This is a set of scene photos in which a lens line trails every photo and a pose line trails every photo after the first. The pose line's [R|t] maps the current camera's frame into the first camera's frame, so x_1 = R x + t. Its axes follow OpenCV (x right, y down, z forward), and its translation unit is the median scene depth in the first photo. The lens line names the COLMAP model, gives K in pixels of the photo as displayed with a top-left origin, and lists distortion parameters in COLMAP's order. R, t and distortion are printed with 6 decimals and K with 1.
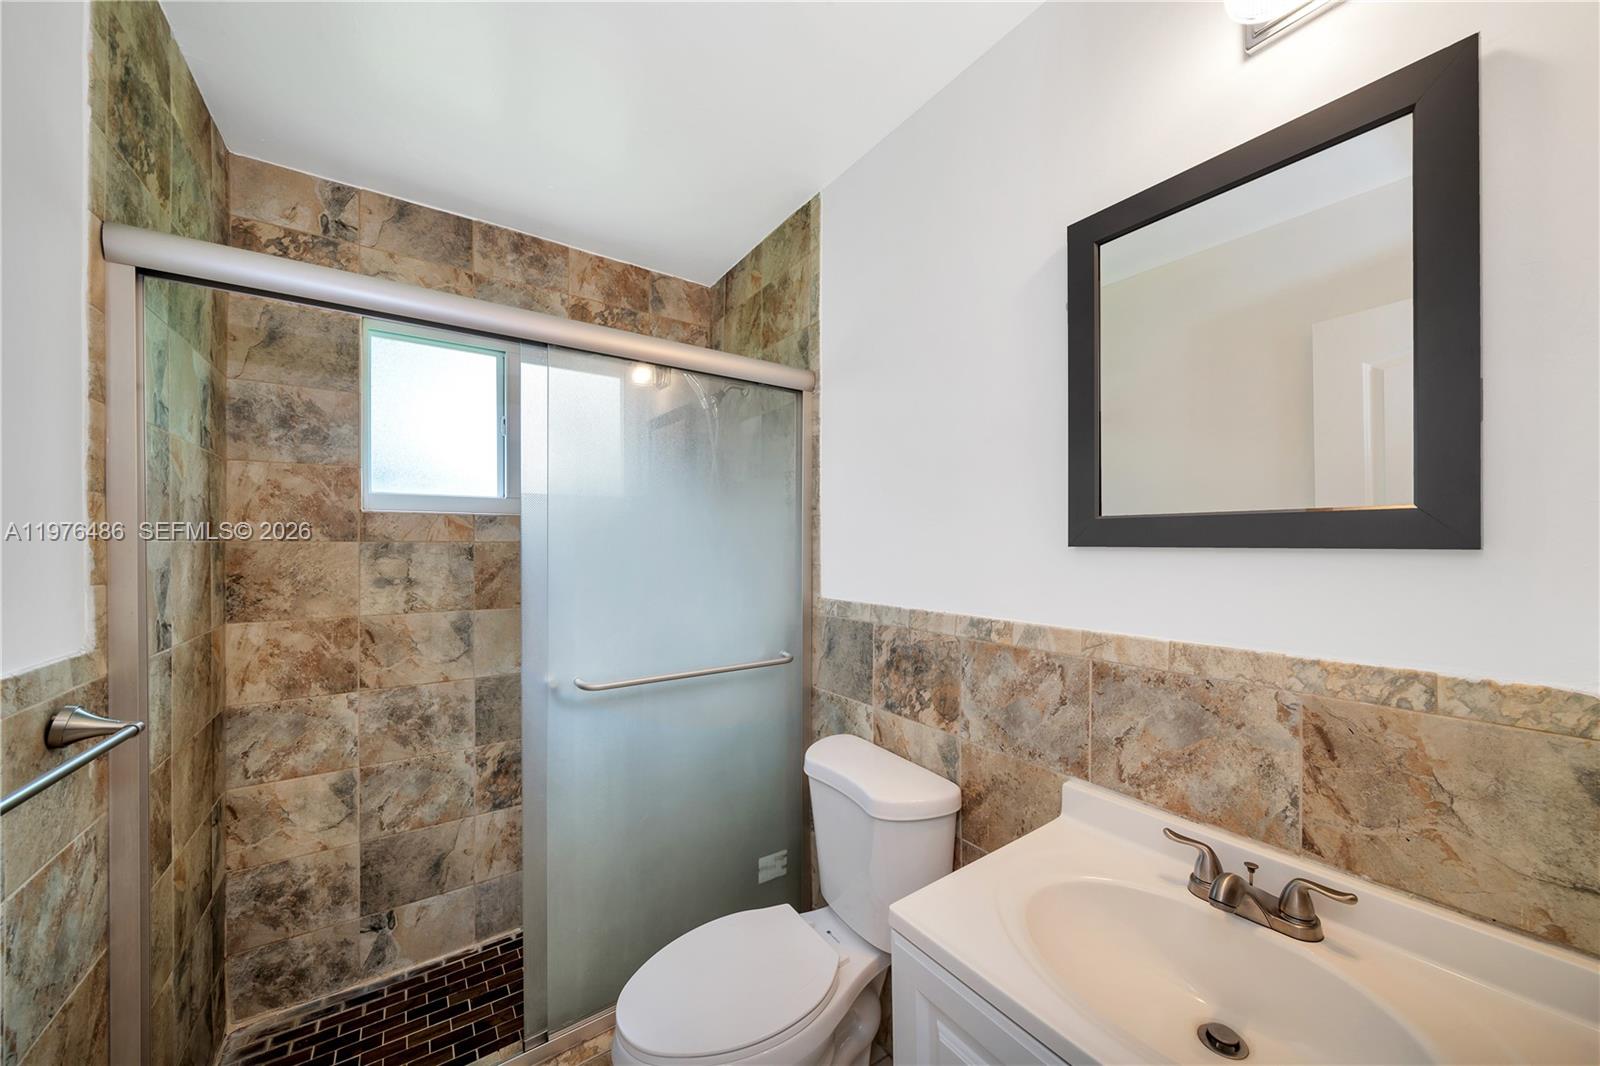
lens RADIAL K [[567.0, 0, 804.6], [0, 567.0, 542.1], [0, 0, 1]] dist [-0.001037, -0.001220]
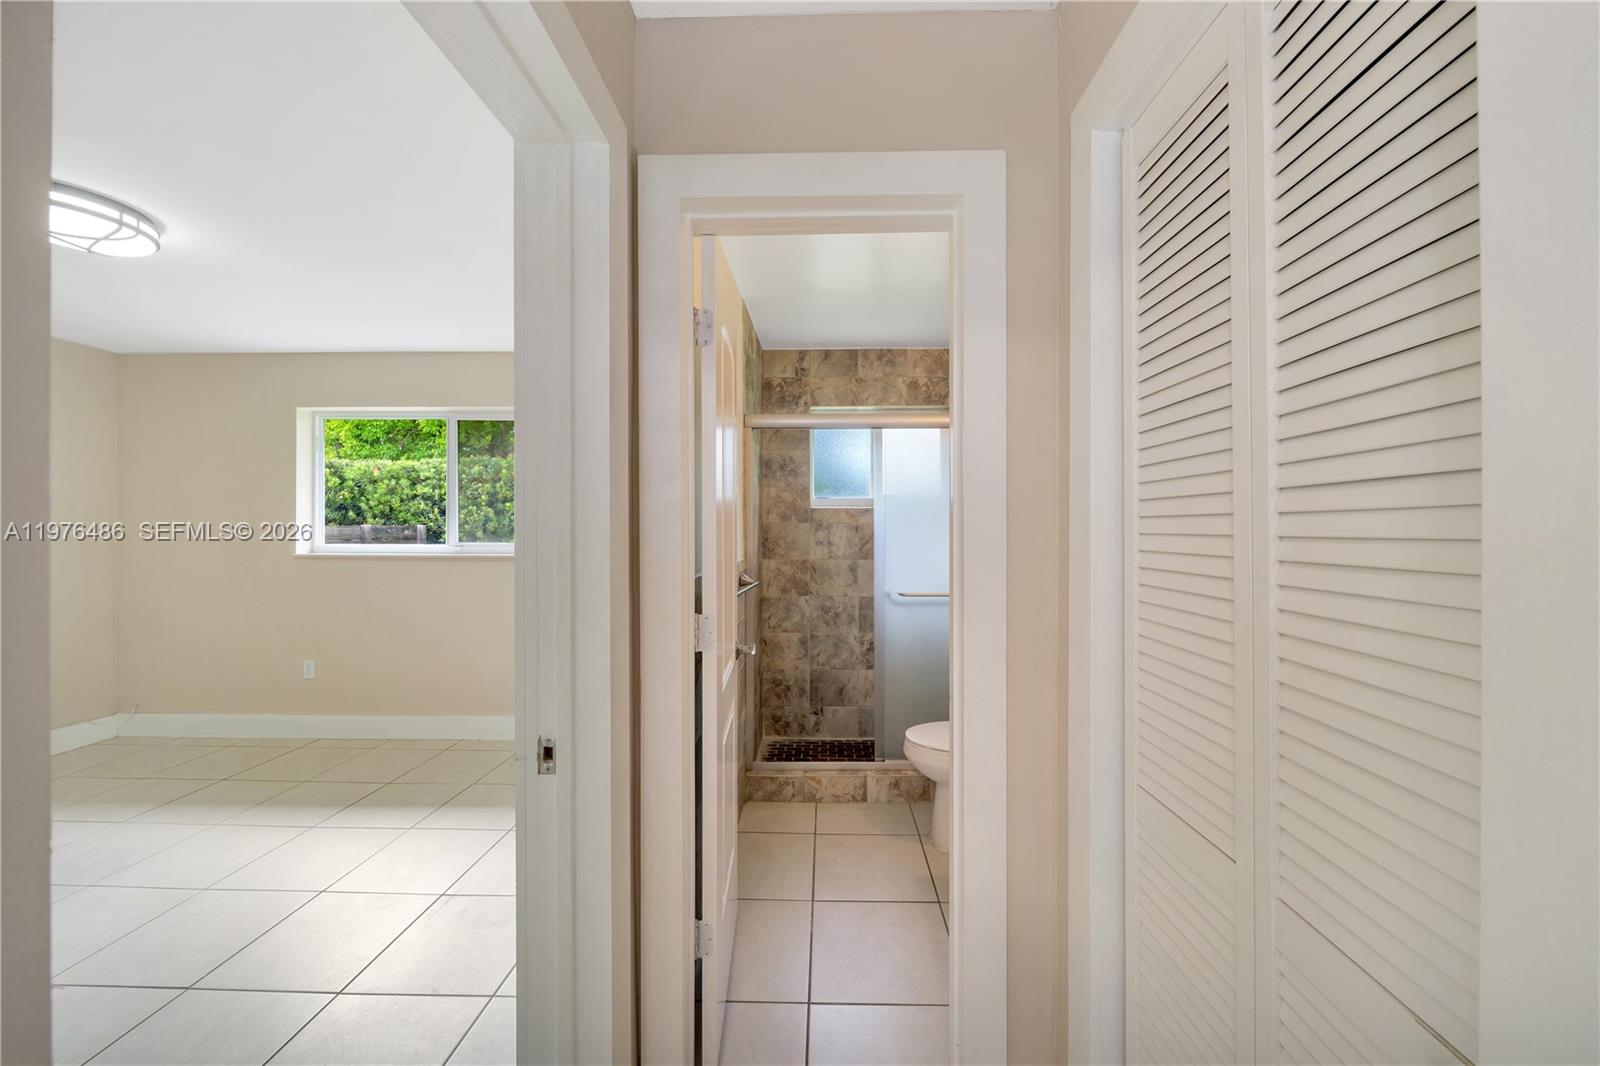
lens RADIAL K [[567.0, 0, 804.8], [0, 567.0, 526.6], [0, 0, 1]] dist [-0.001037, -0.001220]
pose [[0.797609, 0.003083, -0.603167, 0.437897], [-0.000171, 0.999988, 0.004886, 0.002401], [0.603175, -0.003793, 0.797600, -0.648378]]
